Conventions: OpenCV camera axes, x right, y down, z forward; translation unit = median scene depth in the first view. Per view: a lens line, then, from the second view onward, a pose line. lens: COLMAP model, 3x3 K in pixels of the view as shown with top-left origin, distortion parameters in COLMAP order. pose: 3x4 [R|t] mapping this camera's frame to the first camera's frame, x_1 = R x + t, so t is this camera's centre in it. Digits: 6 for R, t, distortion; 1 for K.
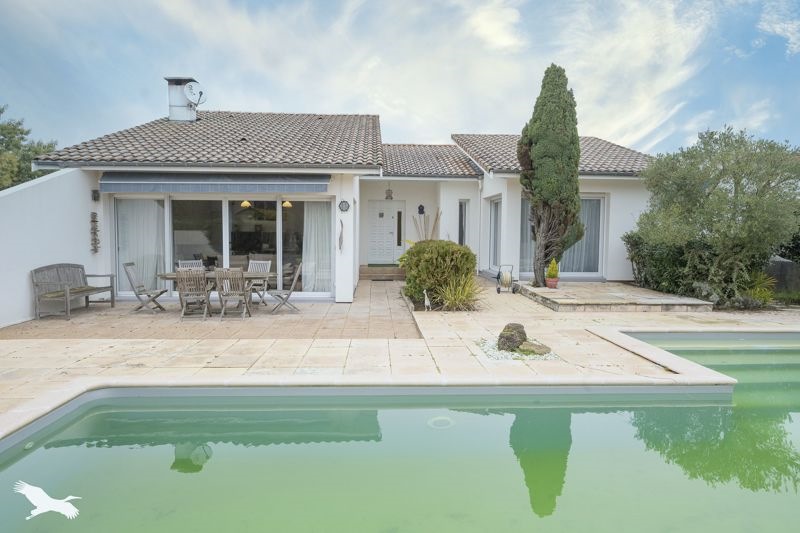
lens RADIAL K [[499.6, 0, 398.0], [0, 499.6, 269.4], [0, 0, 1]] dist [-0.011965, -0.000382]
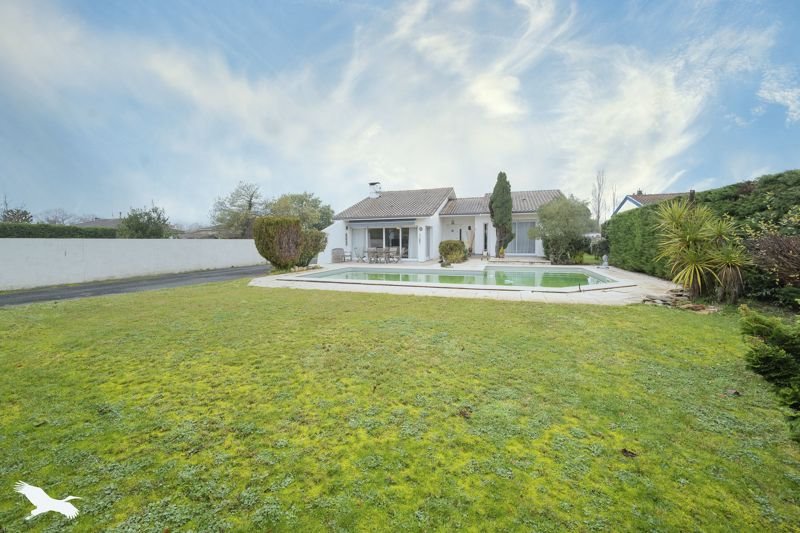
lens RADIAL K [[319.1, 0, 400.7], [0, 319.1, 262.0], [0, 0, 1]] dist [0.003423, 0.000030]
pose [[0.935431, 0.006656, -0.353446, 0.424103], [-0.009762, 0.999928, -0.007004, 0.078847], [0.353374, 0.010002, 0.935429, -0.759188]]
